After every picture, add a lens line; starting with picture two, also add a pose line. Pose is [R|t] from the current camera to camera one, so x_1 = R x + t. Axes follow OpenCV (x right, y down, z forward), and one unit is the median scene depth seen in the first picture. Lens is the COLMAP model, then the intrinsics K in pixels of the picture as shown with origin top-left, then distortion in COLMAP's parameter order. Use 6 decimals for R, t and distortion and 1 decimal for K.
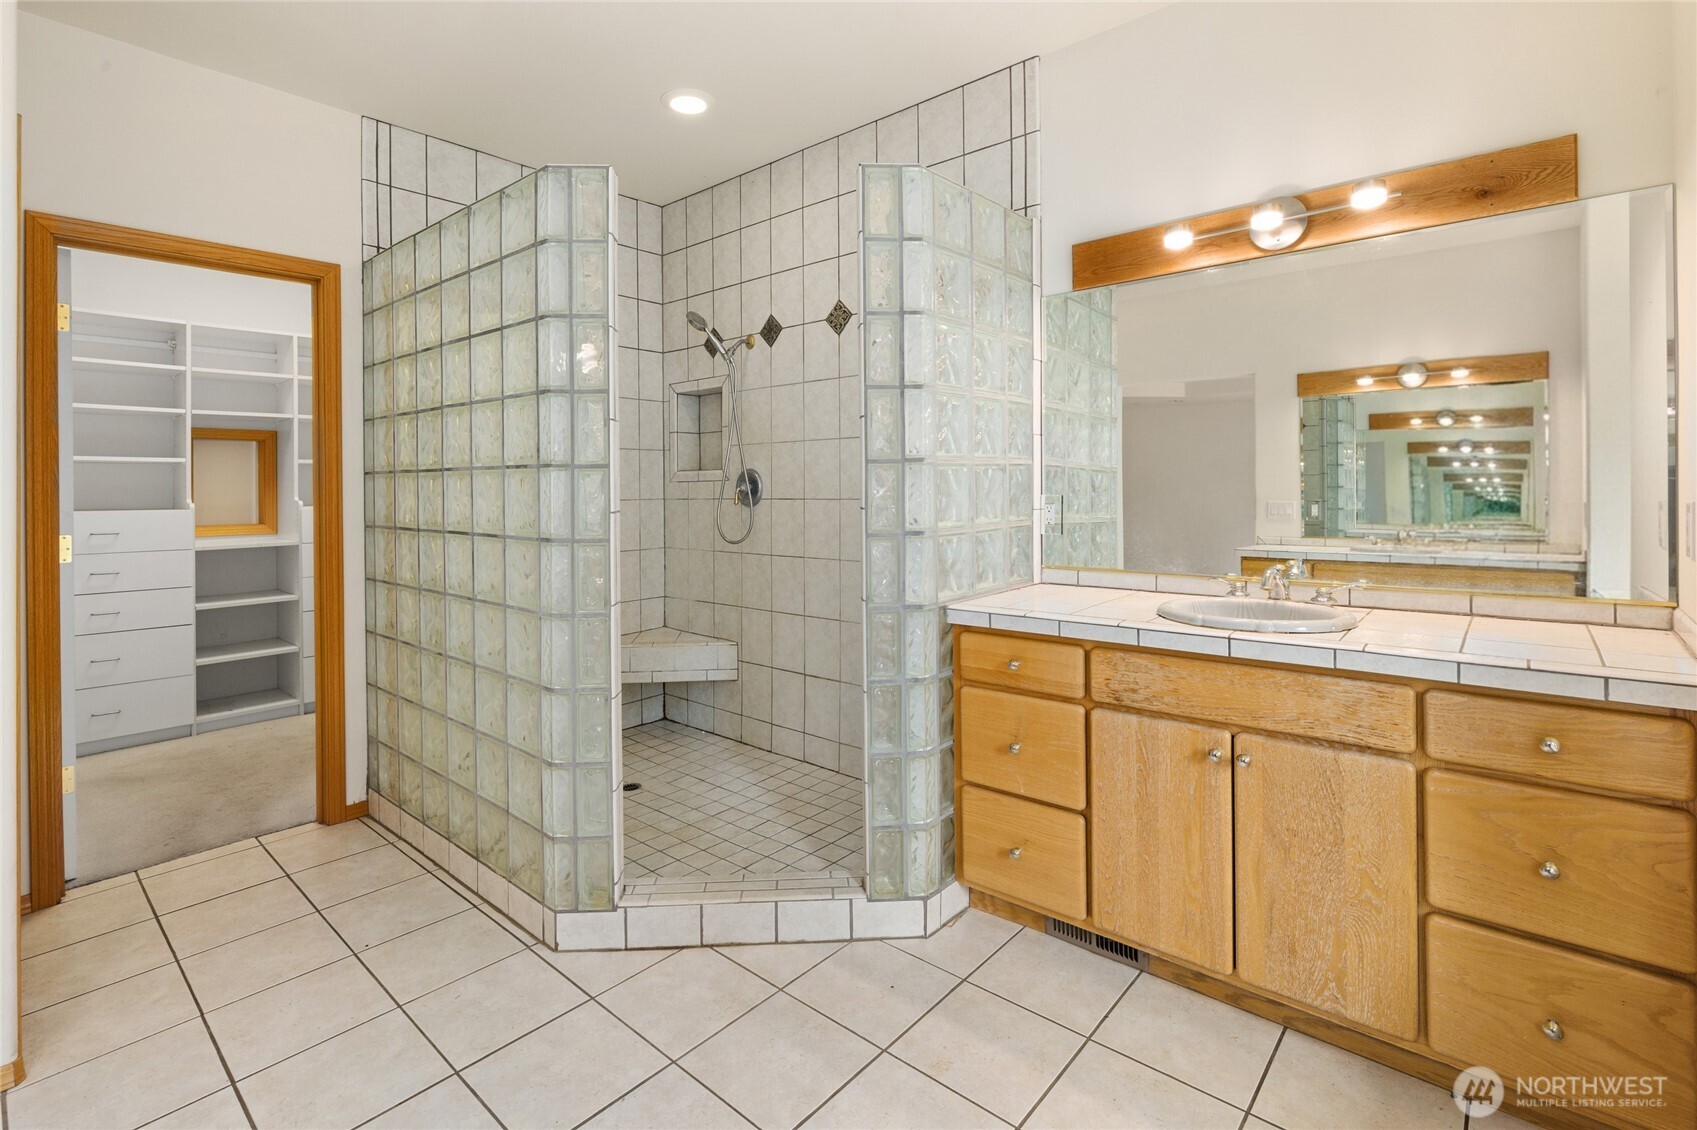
lens RADIAL K [[780.8, 0, 842.7], [0, 780.8, 494.1], [0, 0, 1]] dist [0.003438, 0.000352]
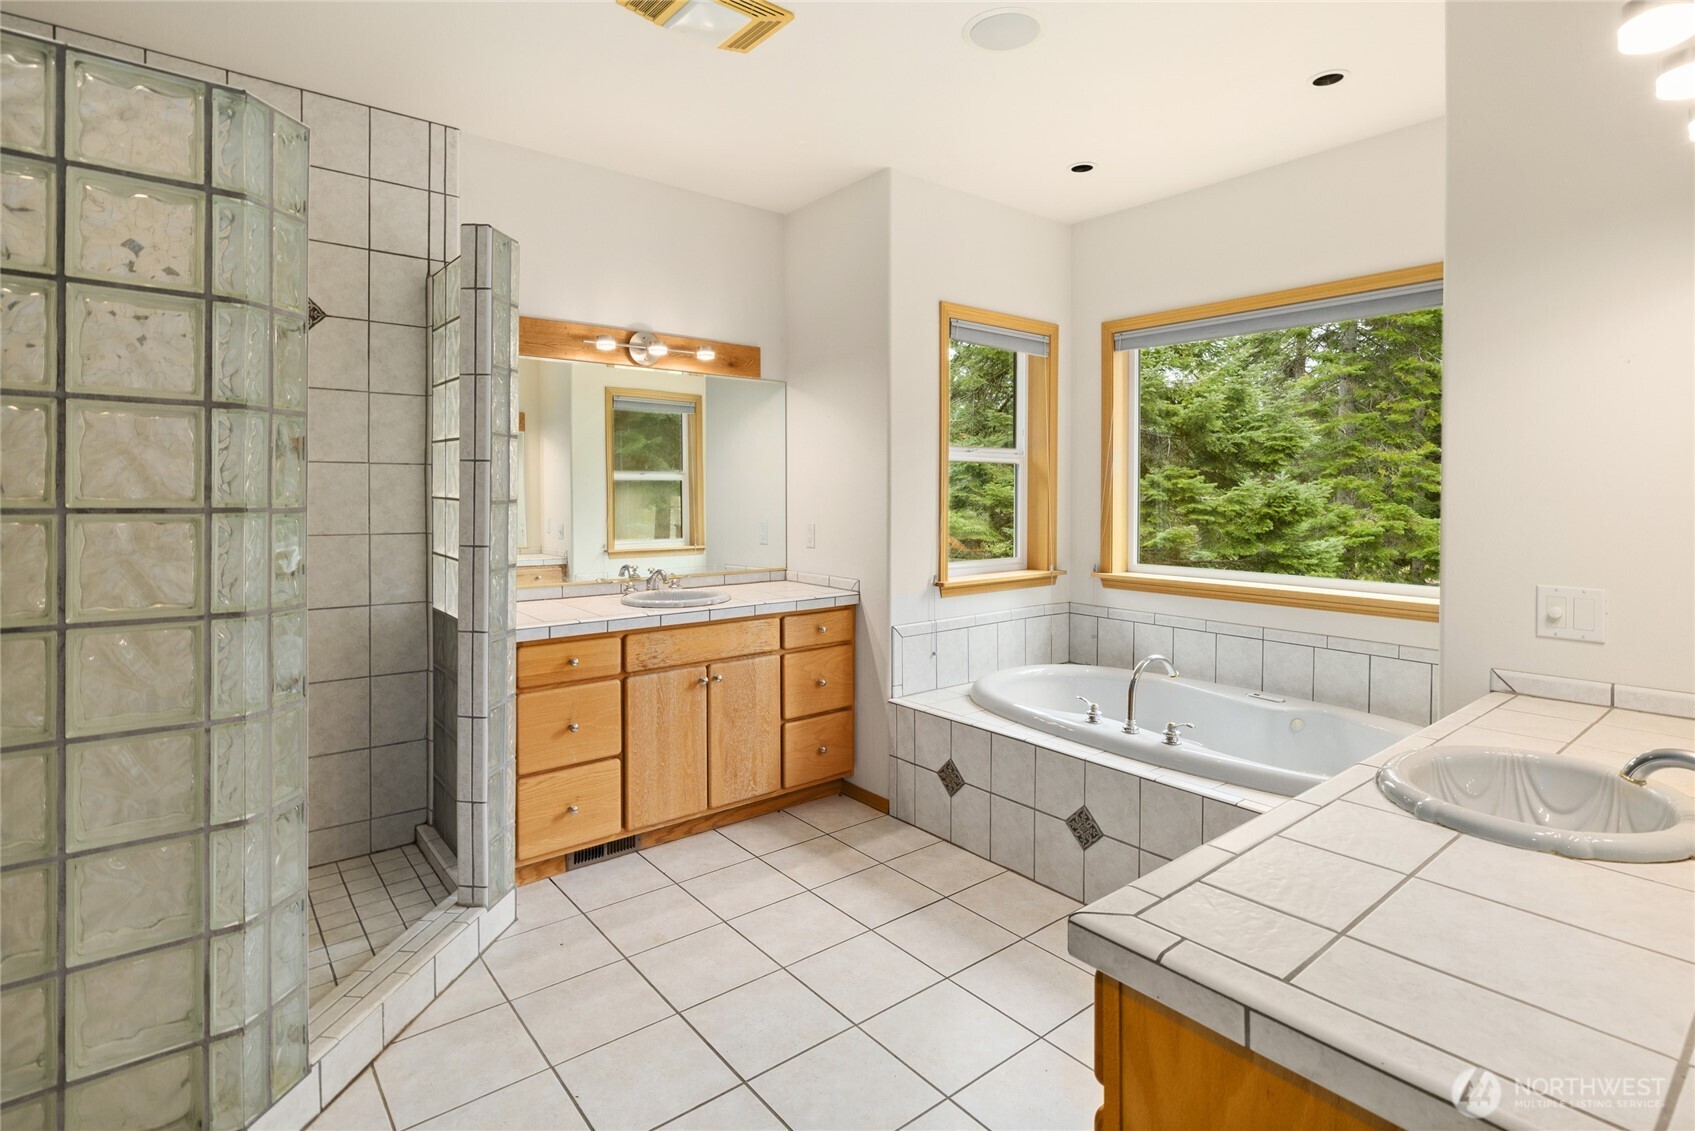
lens RADIAL K [[833.0, 0, 855.9], [0, 833.0, 495.7], [0, 0, 1]] dist [-0.002602, 0.002345]
pose [[0.170913, 0.006256, 0.985266, -1.155784], [0.001330, 0.999977, -0.006580, -0.048199], [-0.985285, 0.002435, 0.170900, 0.349833]]
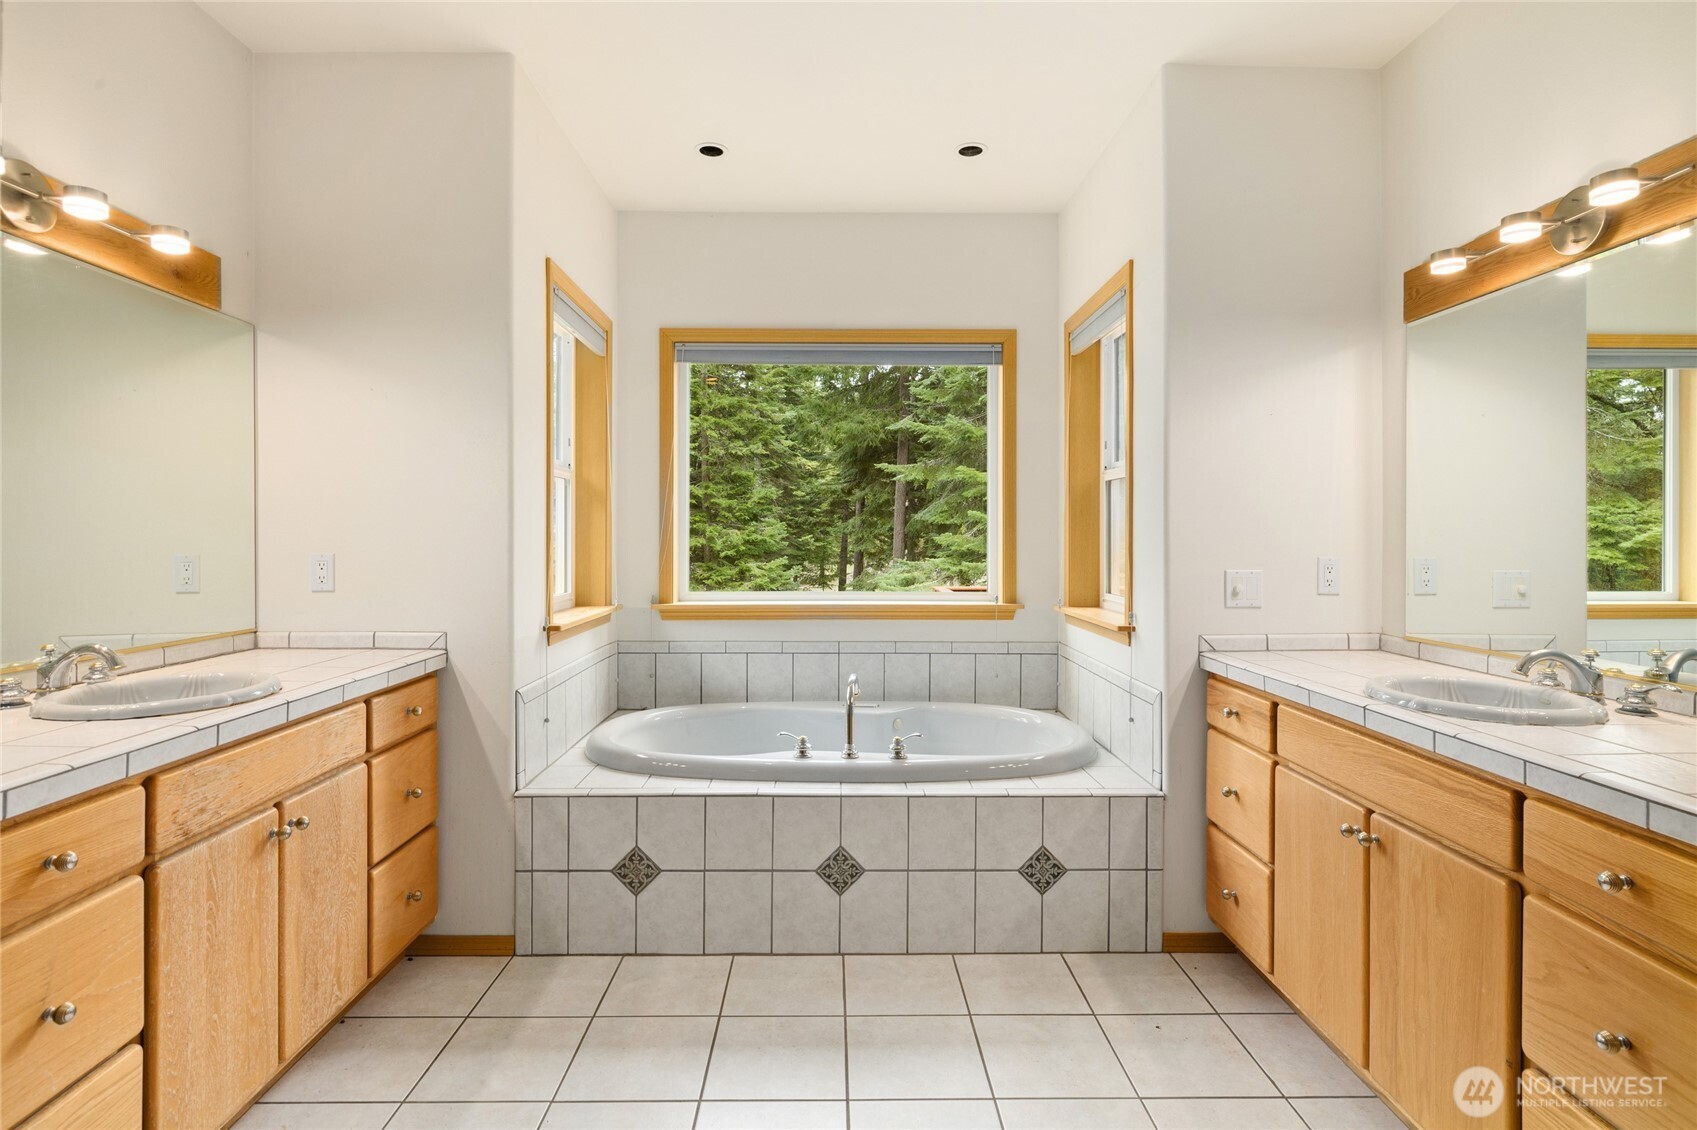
lens RADIAL K [[834.0, 0, 833.2], [0, 834.0, 534.4], [0, 0, 1]] dist [-0.002602, 0.002345]
pose [[-0.663383, 0.015142, 0.748126, -0.649032], [0.011395, 0.999884, -0.010133, 0.000134], [-0.748193, 0.001803, -0.663479, 1.093234]]
